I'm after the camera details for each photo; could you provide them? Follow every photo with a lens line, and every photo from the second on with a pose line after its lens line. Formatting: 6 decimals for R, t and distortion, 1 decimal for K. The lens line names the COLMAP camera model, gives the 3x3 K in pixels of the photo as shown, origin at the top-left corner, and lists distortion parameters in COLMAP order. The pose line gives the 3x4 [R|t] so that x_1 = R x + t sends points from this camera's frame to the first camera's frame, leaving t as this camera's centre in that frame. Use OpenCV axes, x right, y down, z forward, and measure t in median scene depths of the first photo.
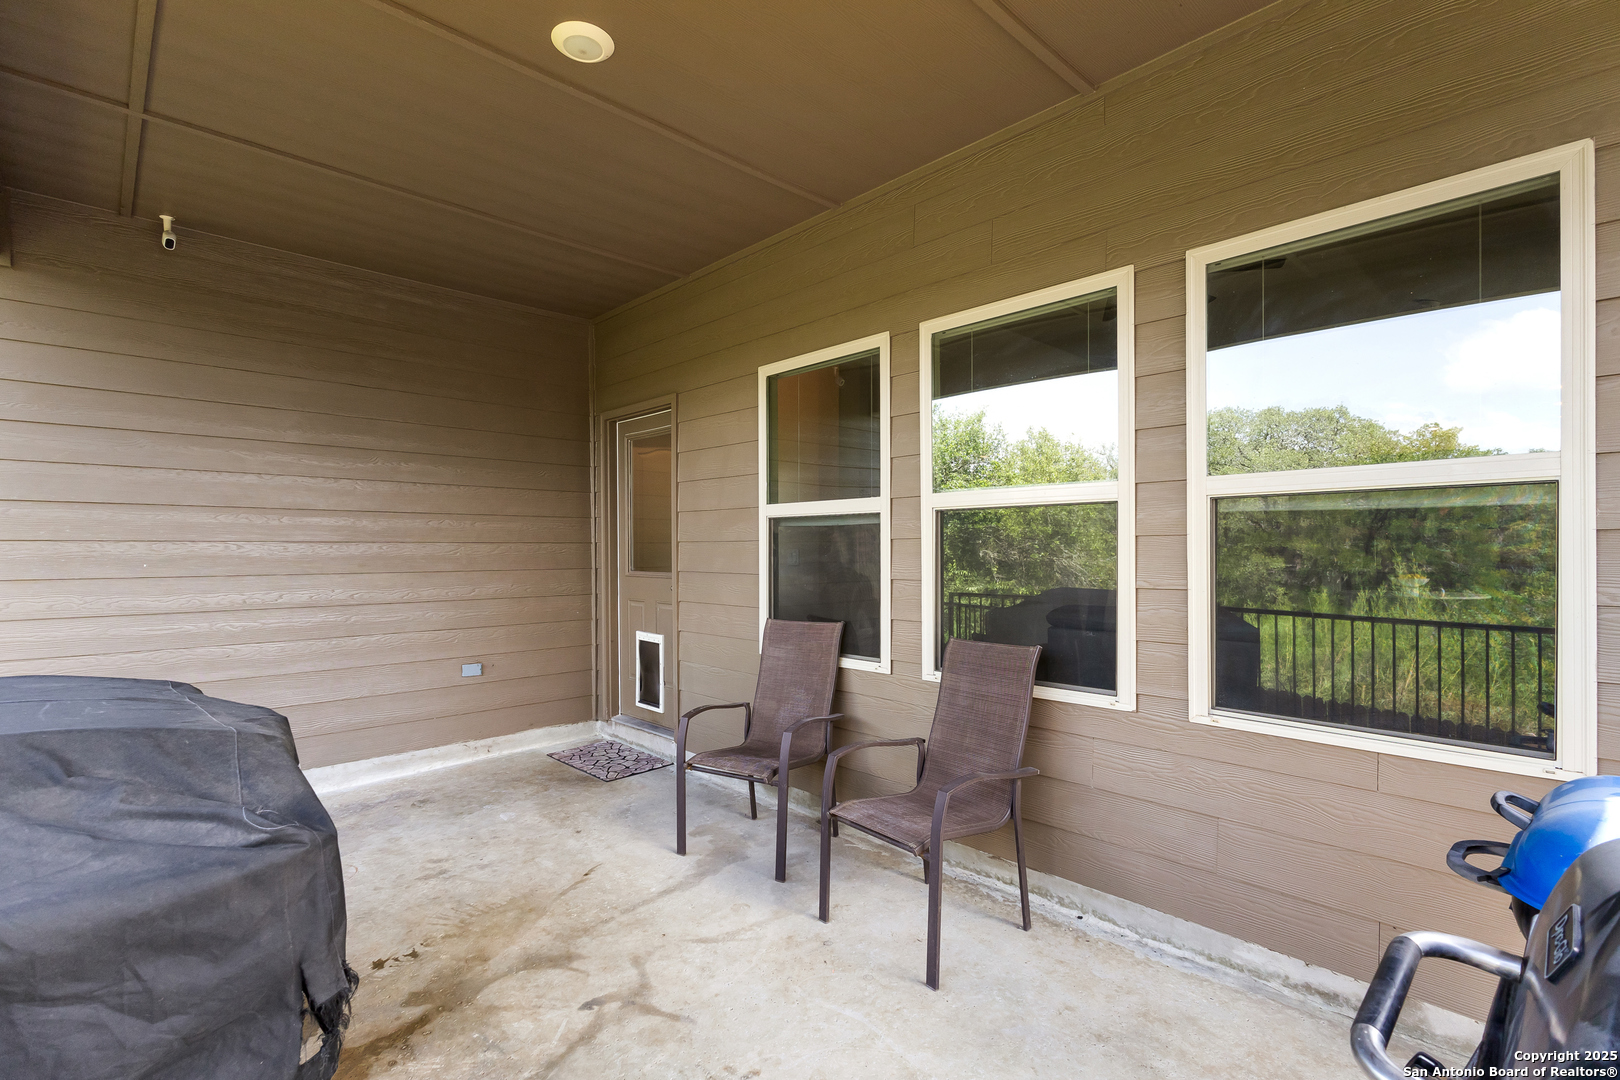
lens RADIAL K [[739.8, 0, 806.7], [0, 739.8, 567.9], [0, 0, 1]] dist [-0.000650, -0.000077]
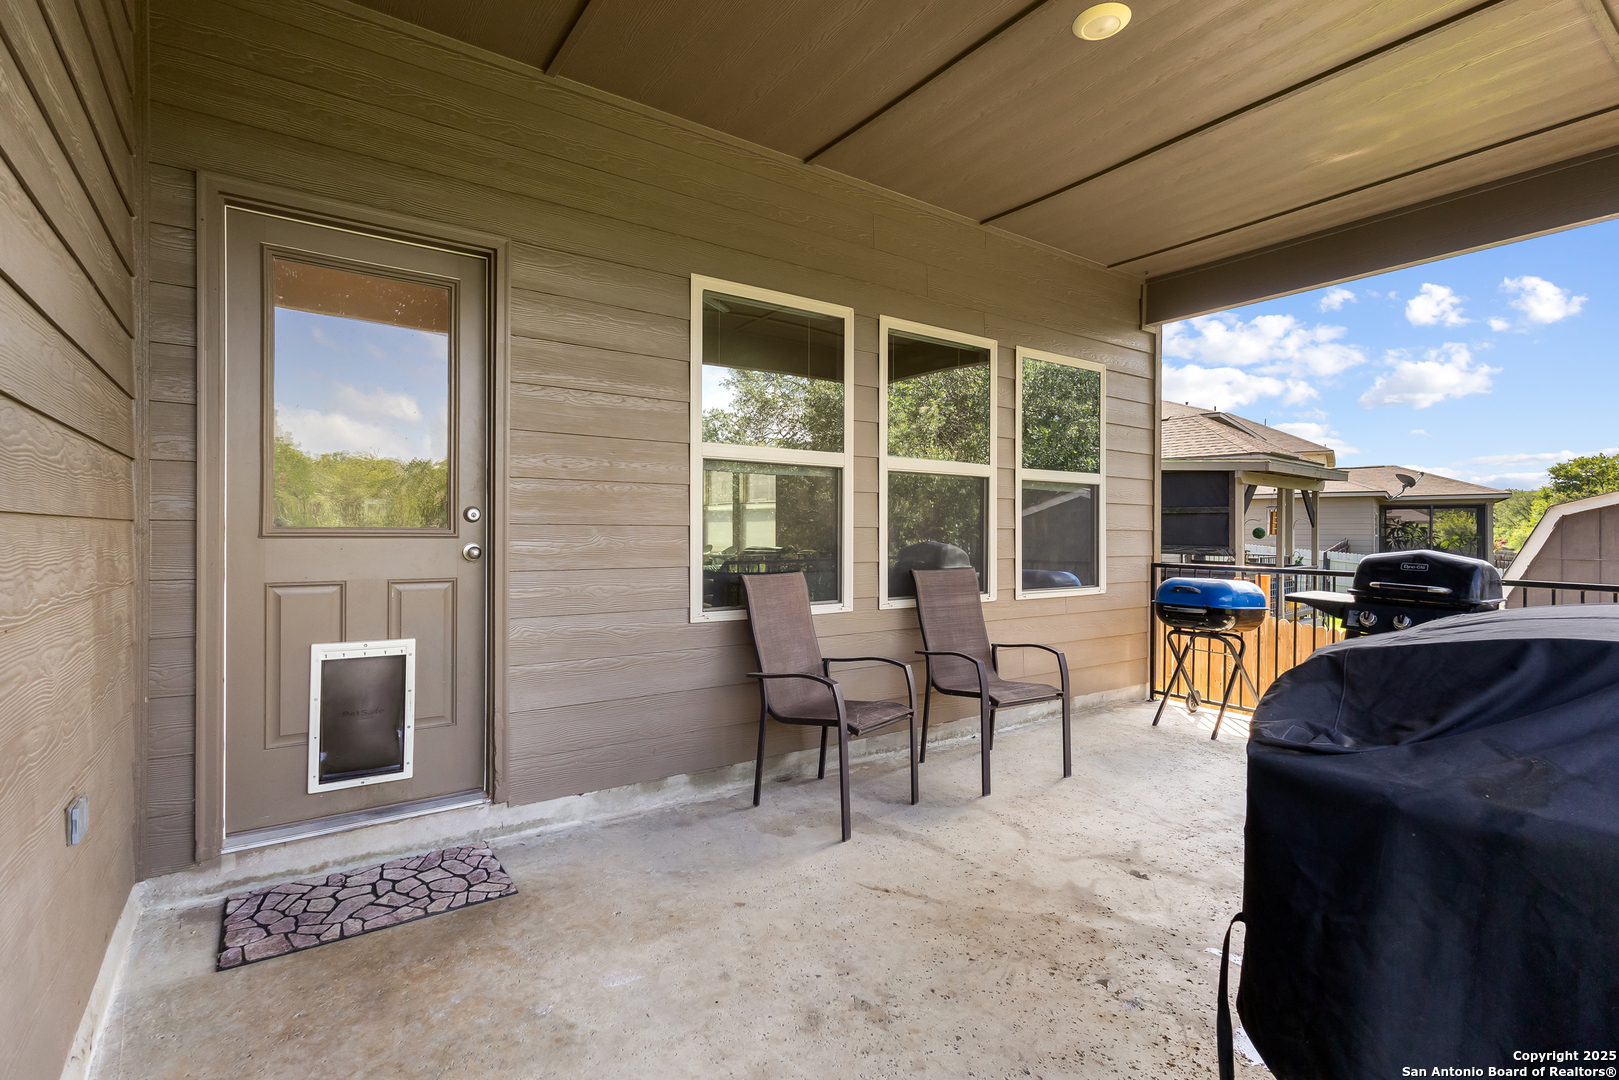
lens RADIAL K [[762.0, 0, 809.5], [0, 762.0, 540.0], [0, 0, 1]] dist [0.001748, 0.000444]
pose [[0.143732, -0.010087, 0.989565, -1.016795], [0.016065, 0.999840, 0.007859, 0.024238], [-0.989486, 0.014768, 0.143871, 0.867192]]
